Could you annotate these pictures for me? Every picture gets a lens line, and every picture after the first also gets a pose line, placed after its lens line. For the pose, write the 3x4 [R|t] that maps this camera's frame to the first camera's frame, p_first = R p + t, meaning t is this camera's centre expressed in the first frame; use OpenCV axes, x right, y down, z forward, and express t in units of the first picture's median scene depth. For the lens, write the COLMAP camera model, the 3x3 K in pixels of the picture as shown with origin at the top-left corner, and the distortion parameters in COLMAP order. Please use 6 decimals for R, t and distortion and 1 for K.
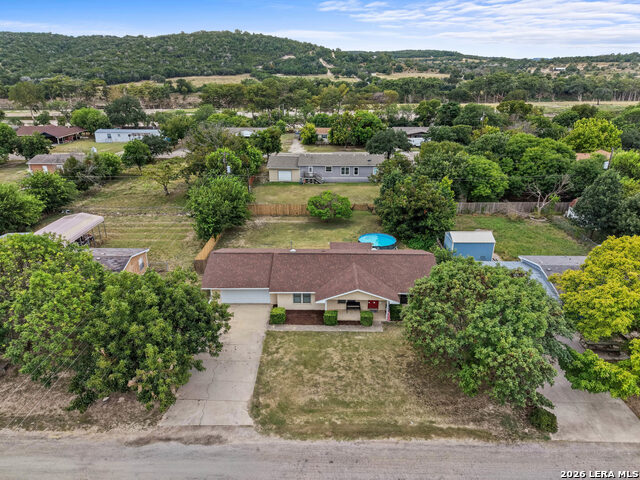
lens RADIAL K [[429.3, 0, 320.0], [0, 429.3, 240.0], [0, 0, 1]] dist [0.007501, -0.004348]
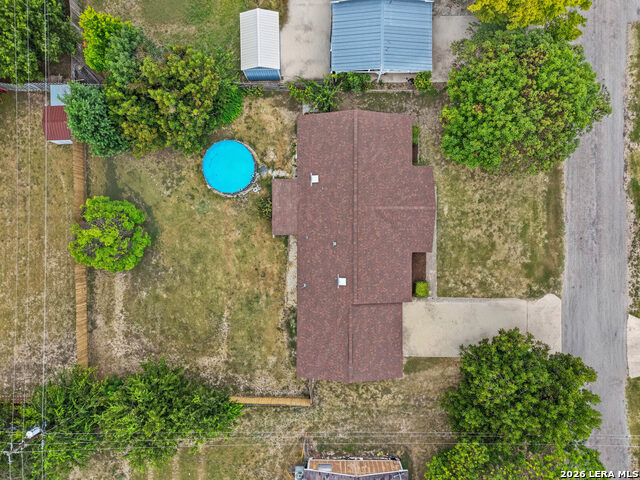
lens RADIAL K [[429.3, 0, 320.0], [0, 429.3, 240.0], [0, 0, 1]] dist [0.007501, -0.004348]
pose [[-0.005368, -0.999982, 0.002687, 0.006700], [0.390127, 0.000380, 0.920761, -0.380103], [-0.920745, 0.005991, 0.390118, 0.376919]]
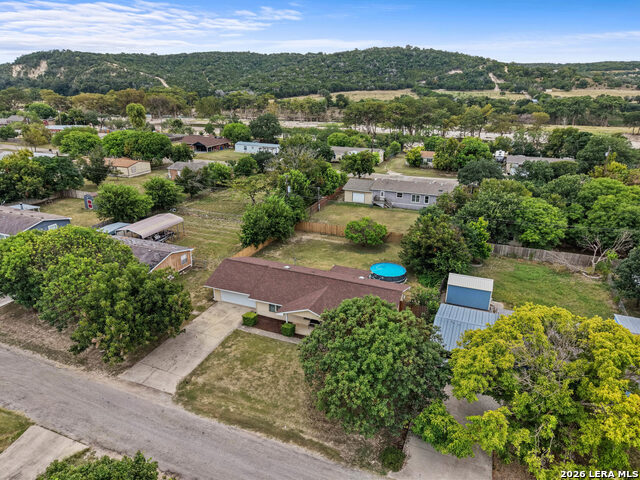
lens RADIAL K [[429.3, 0, 320.0], [0, 429.3, 240.0], [0, 0, 1]] dist [0.007501, -0.004348]
pose [[0.928998, 0.132277, -0.345637, 0.214115], [-0.140686, 0.990054, 0.000764, -0.032314], [0.342300, 0.047917, 0.938368, -0.032536]]
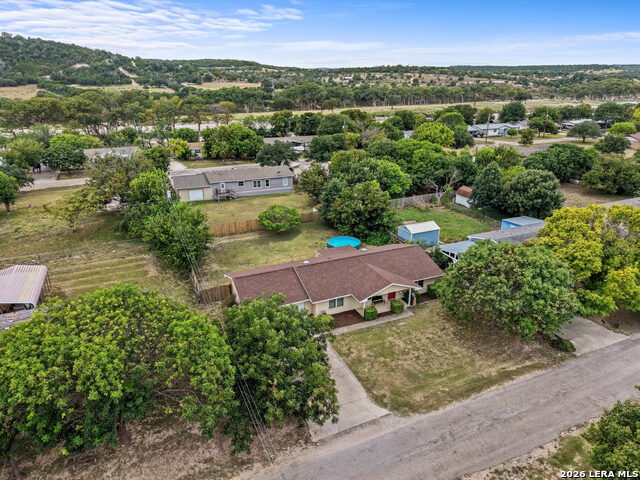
lens RADIAL K [[429.3, 0, 320.0], [0, 429.3, 240.0], [0, 0, 1]] dist [0.007501, -0.004348]
pose [[0.906102, -0.151040, 0.395179, -0.230463], [0.157767, 0.987353, 0.015632, -0.021254], [-0.392542, 0.048182, 0.918471, 0.004492]]
